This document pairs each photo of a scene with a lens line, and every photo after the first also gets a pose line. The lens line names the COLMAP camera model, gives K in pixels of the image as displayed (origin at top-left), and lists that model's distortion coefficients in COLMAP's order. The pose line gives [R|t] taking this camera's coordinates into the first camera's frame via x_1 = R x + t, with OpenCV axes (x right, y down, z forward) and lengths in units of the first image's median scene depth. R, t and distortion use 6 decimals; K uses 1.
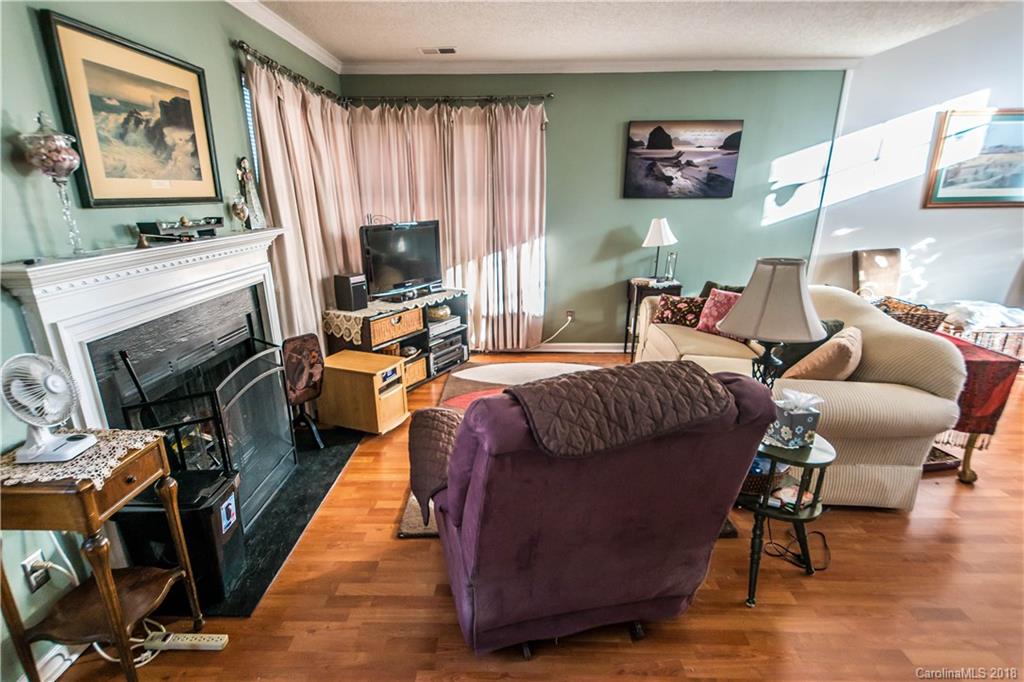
lens RADIAL K [[511.5, 0, 512.0], [0, 511.5, 341.0], [0, 0, 1]] dist [0.080361, -0.000547]
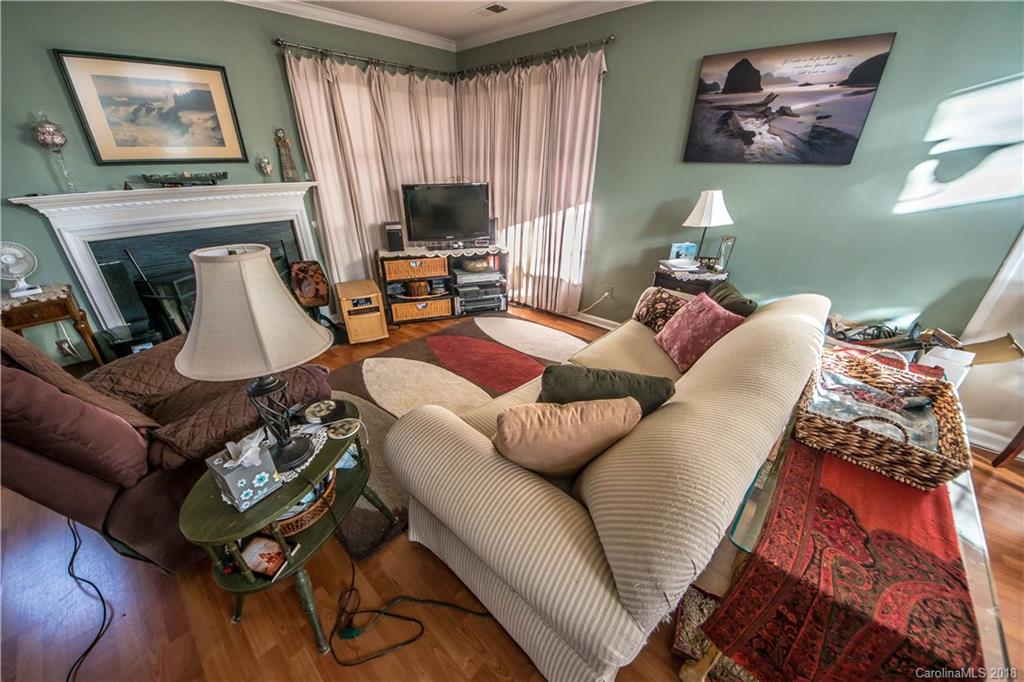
lens RADIAL K [[381.7, 0, 504.1], [0, 381.7, 343.4], [0, 0, 1]] dist [0.030278, -0.016764]
pose [[0.745546, 0.291155, -0.599491, 0.469881], [-0.186782, 0.954758, 0.231410, -0.094655], [0.639745, -0.060553, 0.766199, 0.347248]]
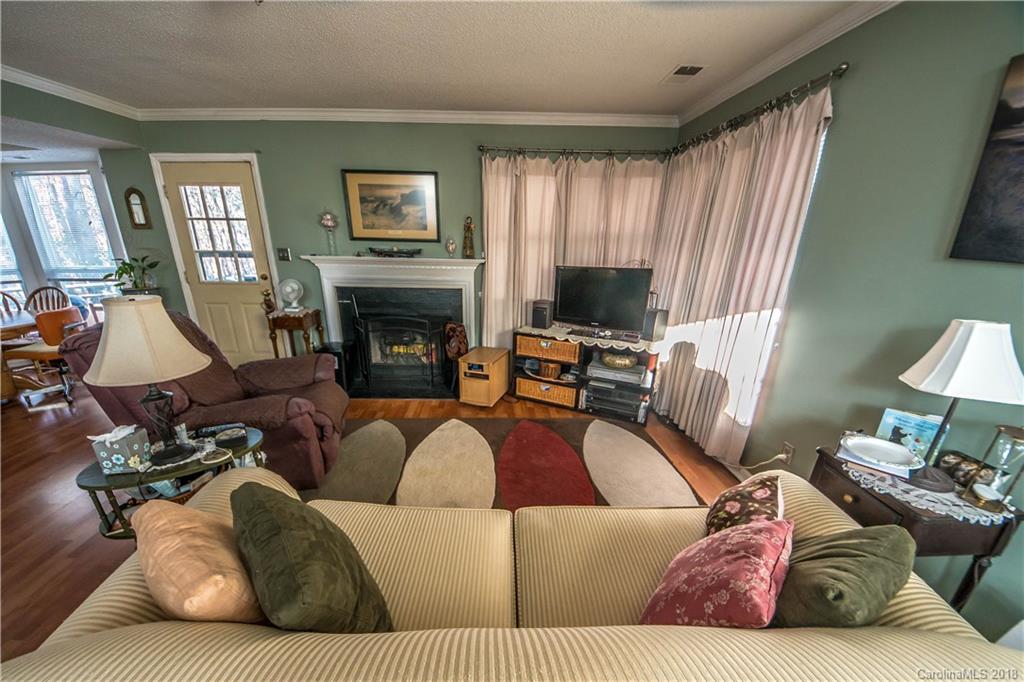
lens RADIAL K [[382.3, 0, 498.6], [0, 382.3, 365.6], [0, 0, 1]] dist [0.032306, -0.013244]
pose [[0.049274, 0.322394, -0.945322, 0.537776], [-0.295390, 0.908836, 0.294554, -0.191569], [0.954105, 0.264725, 0.140014, 0.661957]]
